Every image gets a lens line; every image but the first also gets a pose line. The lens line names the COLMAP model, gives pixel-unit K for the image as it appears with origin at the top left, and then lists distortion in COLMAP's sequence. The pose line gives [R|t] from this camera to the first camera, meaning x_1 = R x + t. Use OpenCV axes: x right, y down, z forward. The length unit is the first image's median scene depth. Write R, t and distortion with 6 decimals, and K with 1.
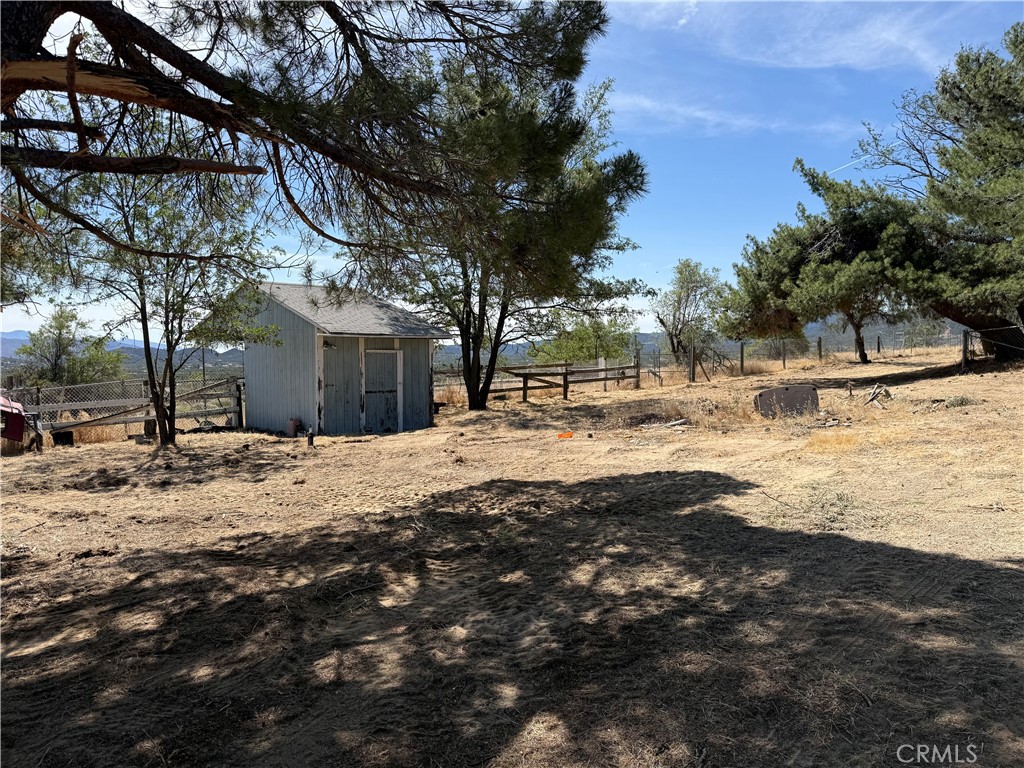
lens RADIAL K [[721.7, 0, 515.4], [0, 721.7, 386.1], [0, 0, 1]] dist [0.107727, -0.170136]
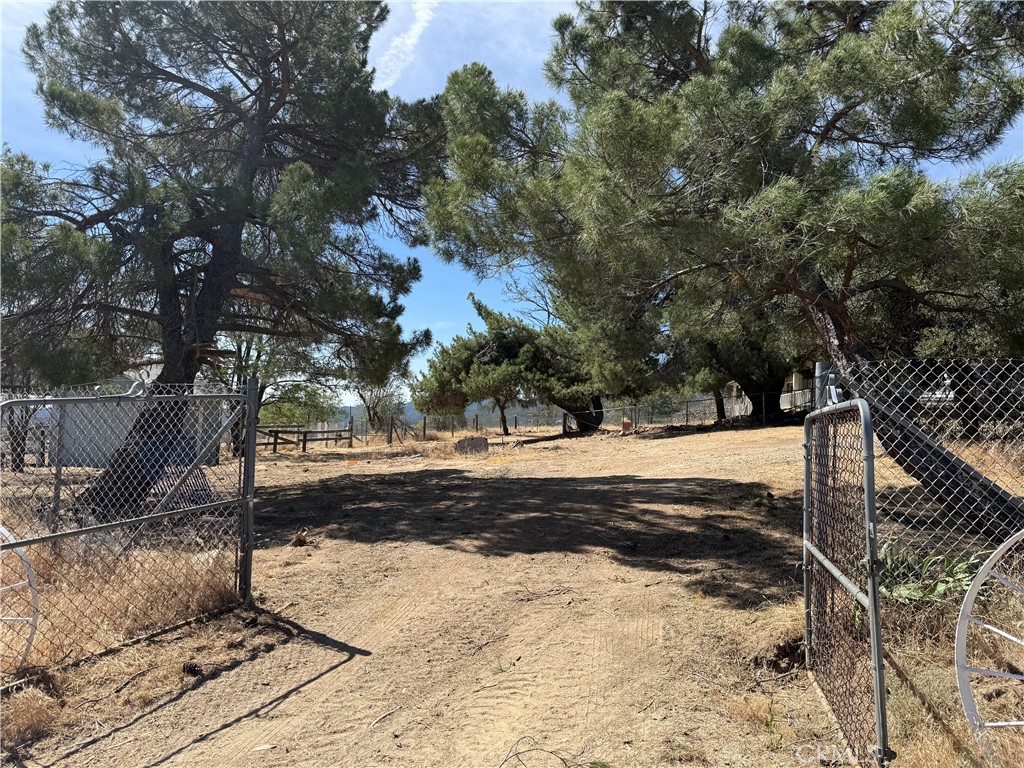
lens RADIAL K [[721.7, 0, 515.4], [0, 721.7, 386.1], [0, 0, 1]] dist [0.107727, -0.170136]
pose [[0.895013, 0.062269, 0.441672, -0.162436], [-0.017185, 0.994286, -0.105357, 0.028751], [-0.445708, 0.086706, 0.890969, -0.318344]]
